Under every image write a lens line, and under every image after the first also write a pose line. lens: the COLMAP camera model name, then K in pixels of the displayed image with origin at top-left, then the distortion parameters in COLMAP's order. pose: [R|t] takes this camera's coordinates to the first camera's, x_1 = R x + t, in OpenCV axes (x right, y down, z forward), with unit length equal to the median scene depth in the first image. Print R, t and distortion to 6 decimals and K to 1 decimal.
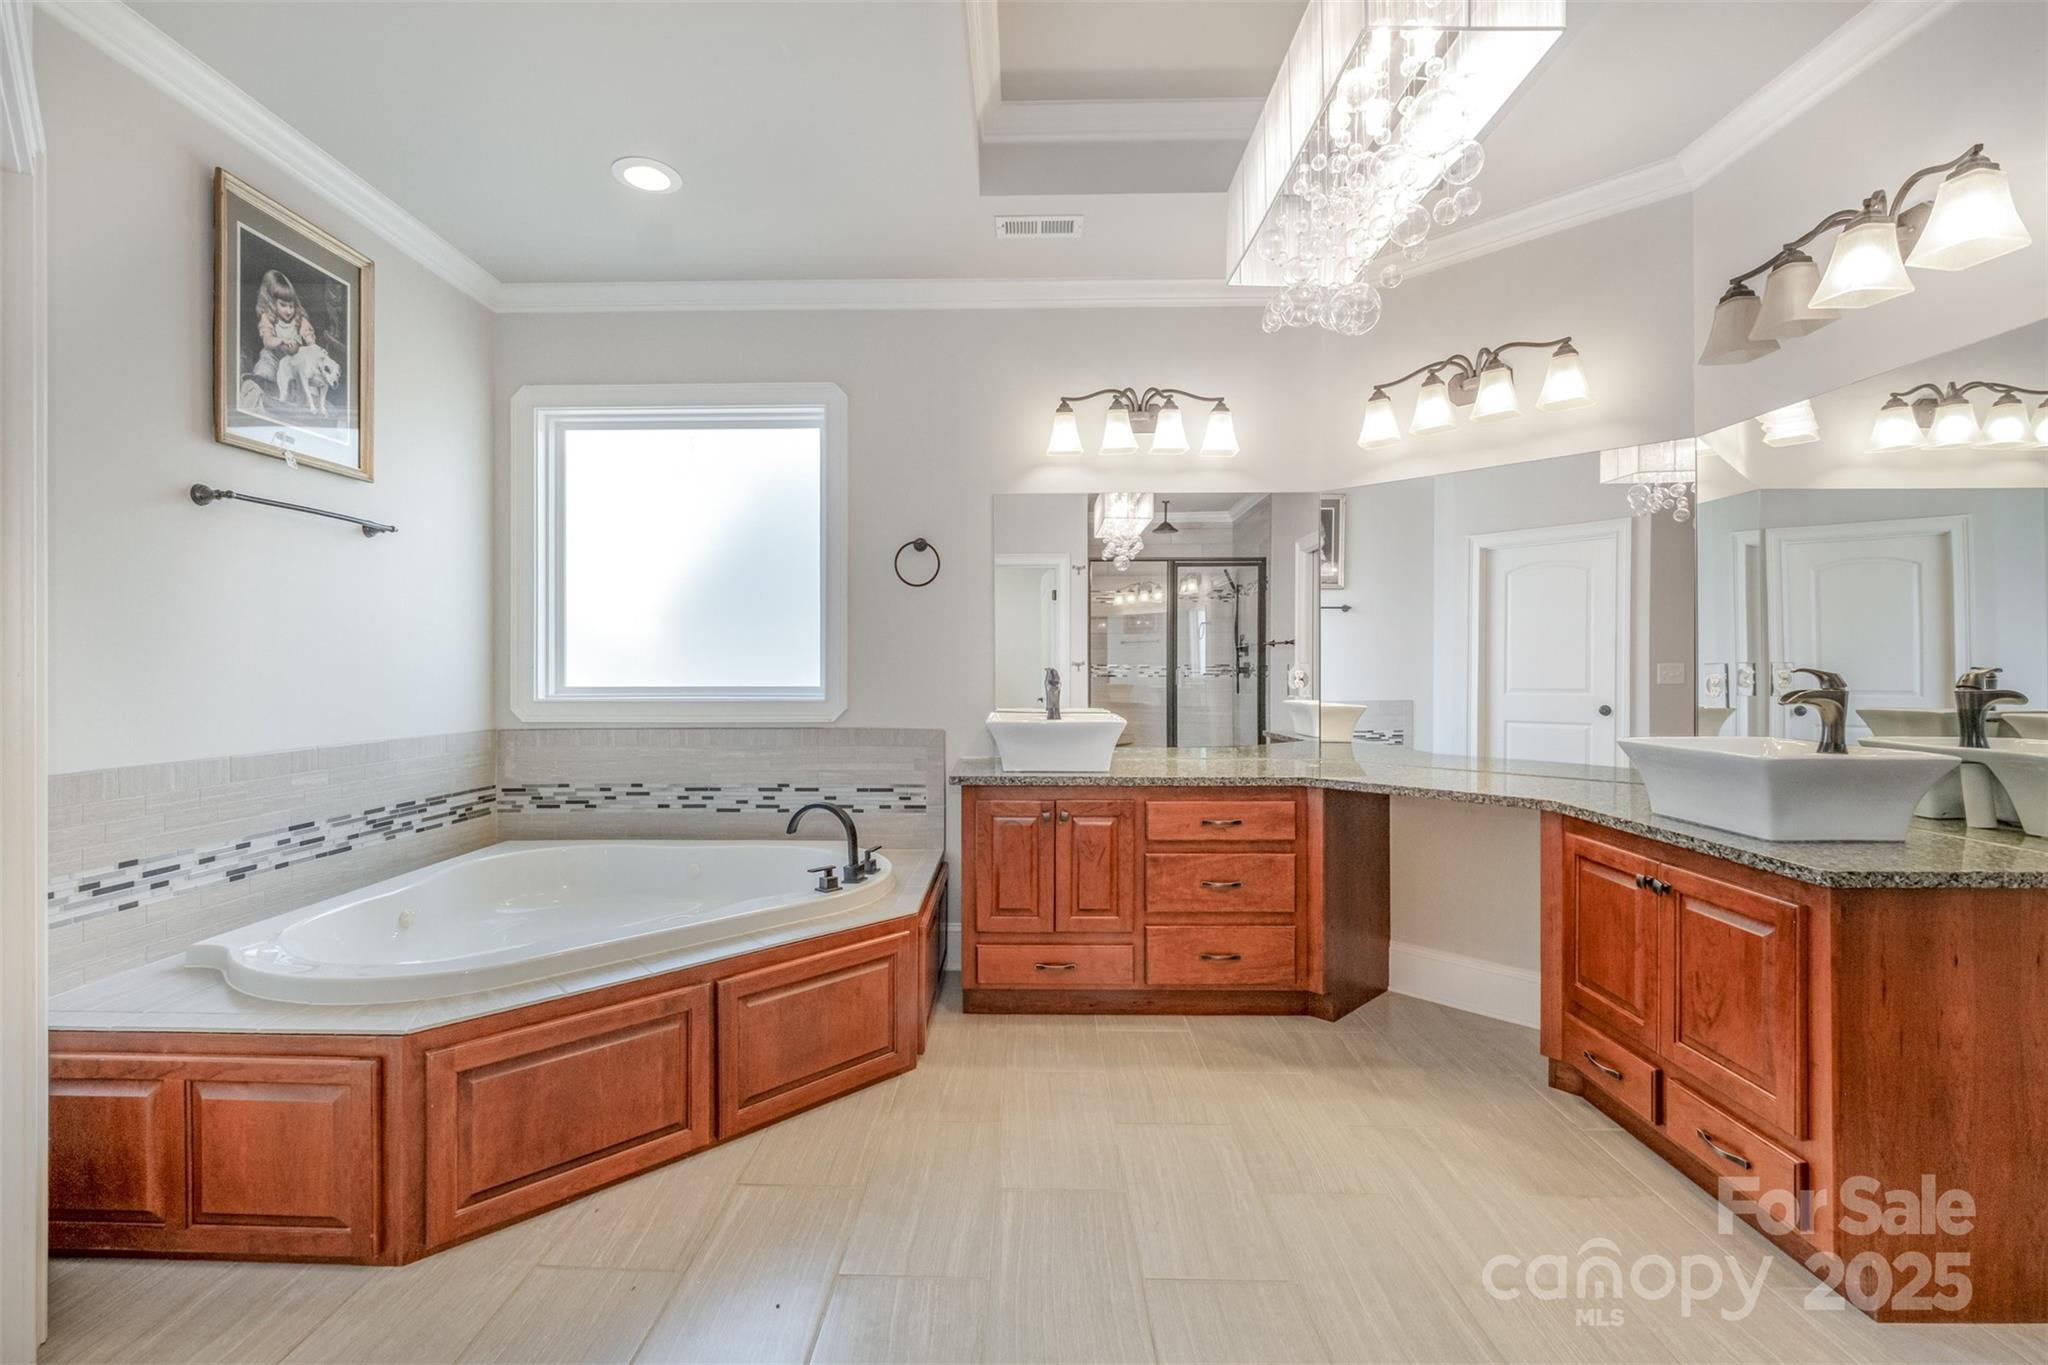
lens RADIAL K [[908.9, 0, 1004.0], [0, 908.9, 659.5], [0, 0, 1]] dist [-0.003679, 0.000135]
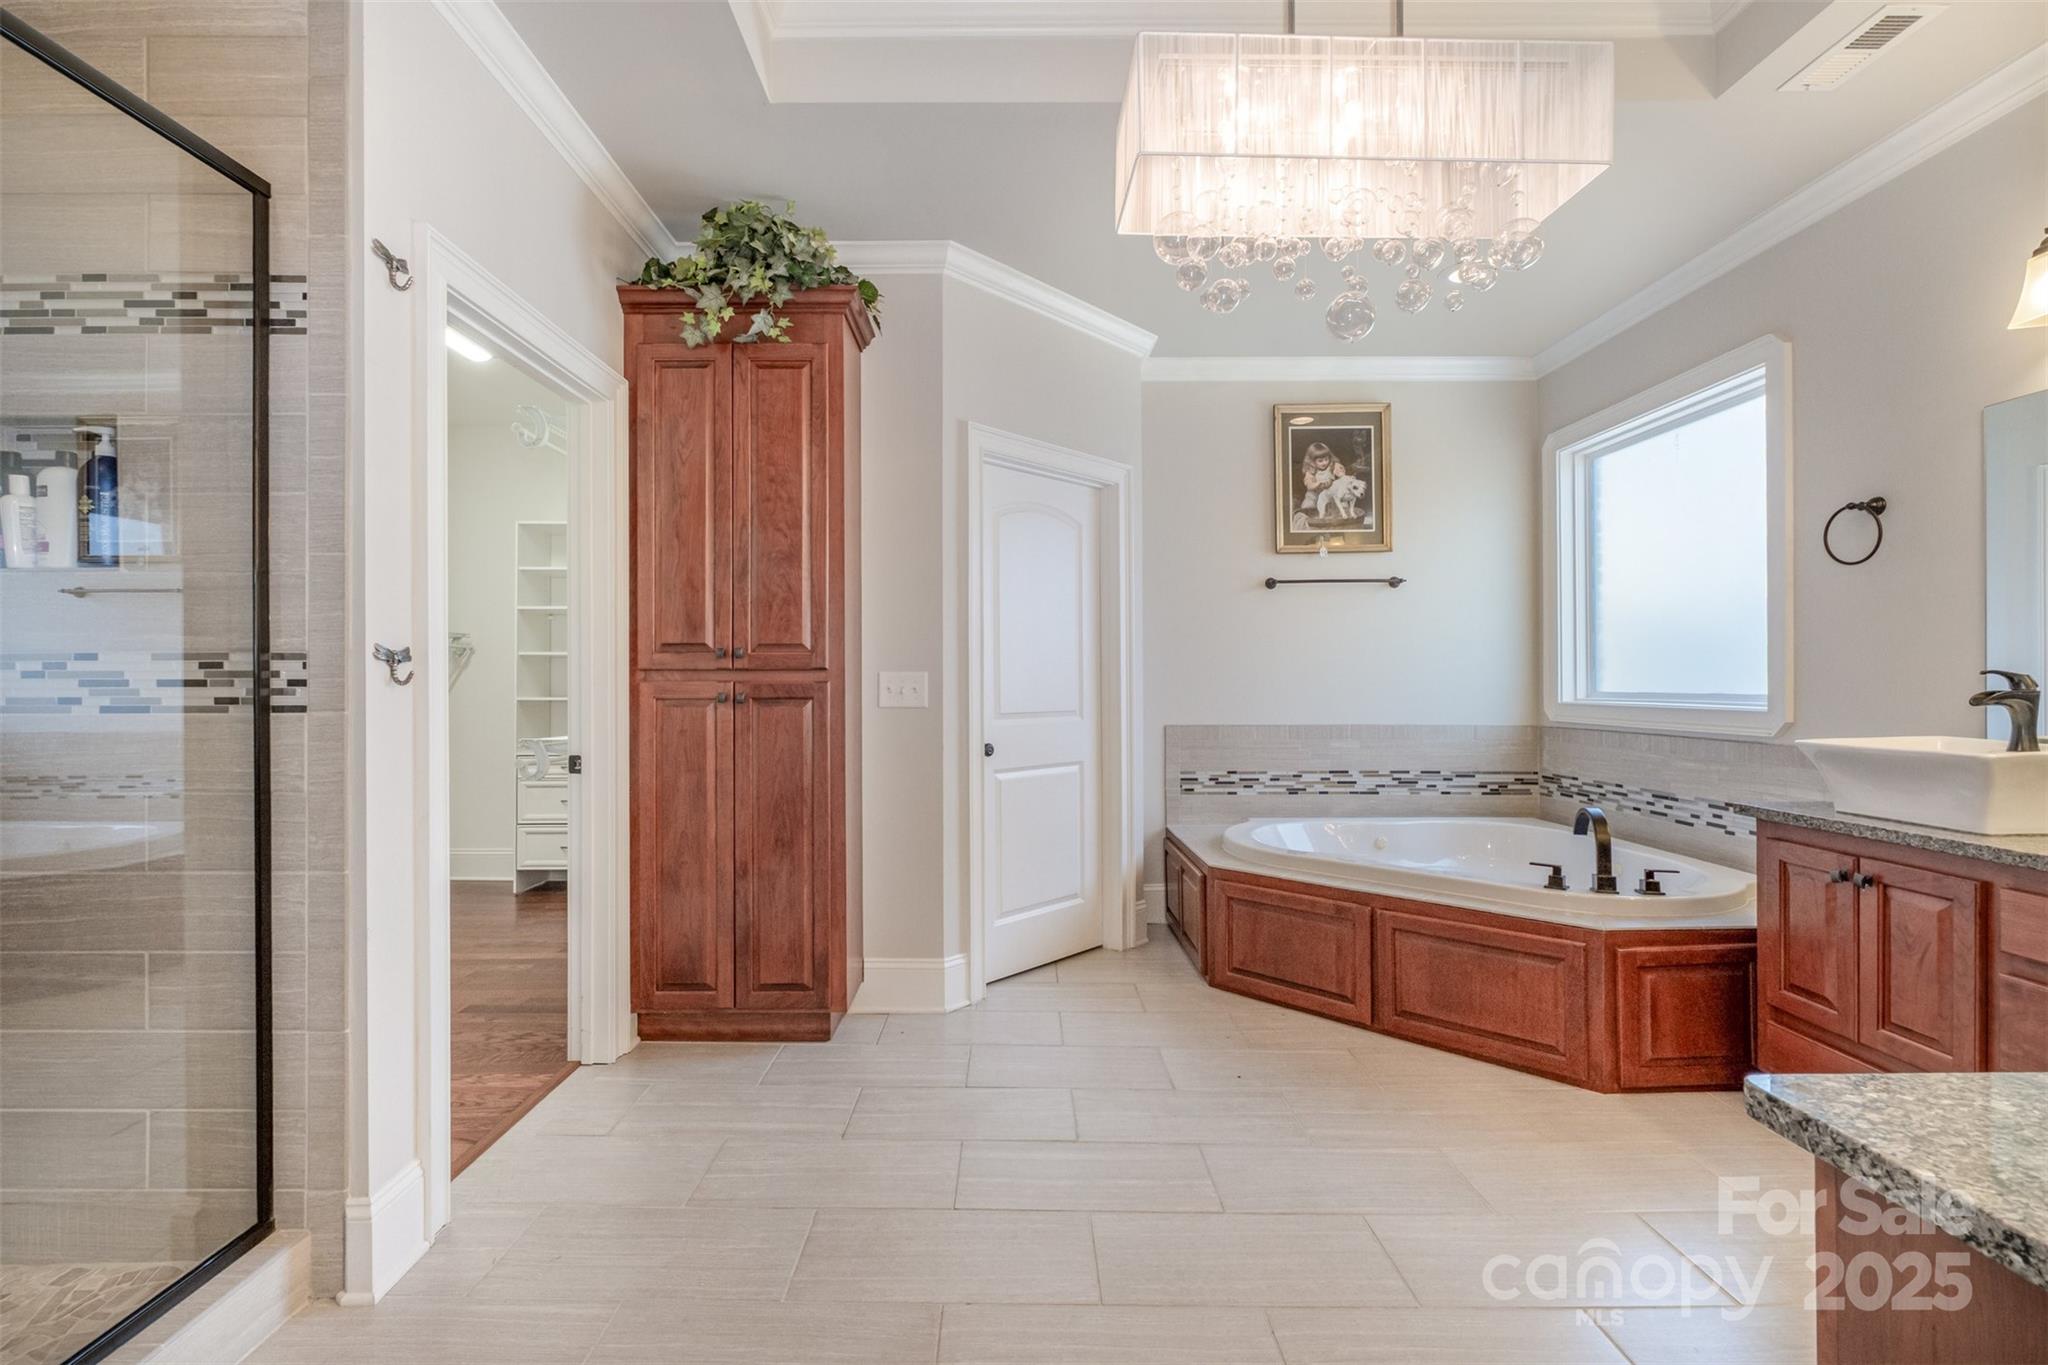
lens RADIAL K [[908.9, 0, 1015.2], [0, 908.9, 675.9], [0, 0, 1]] dist [-0.003679, 0.000135]
pose [[0.026719, -0.004271, -0.999634, 0.770636], [0.012745, 0.999911, -0.003931, 0.007560], [0.999562, -0.012636, 0.026771, 0.333774]]
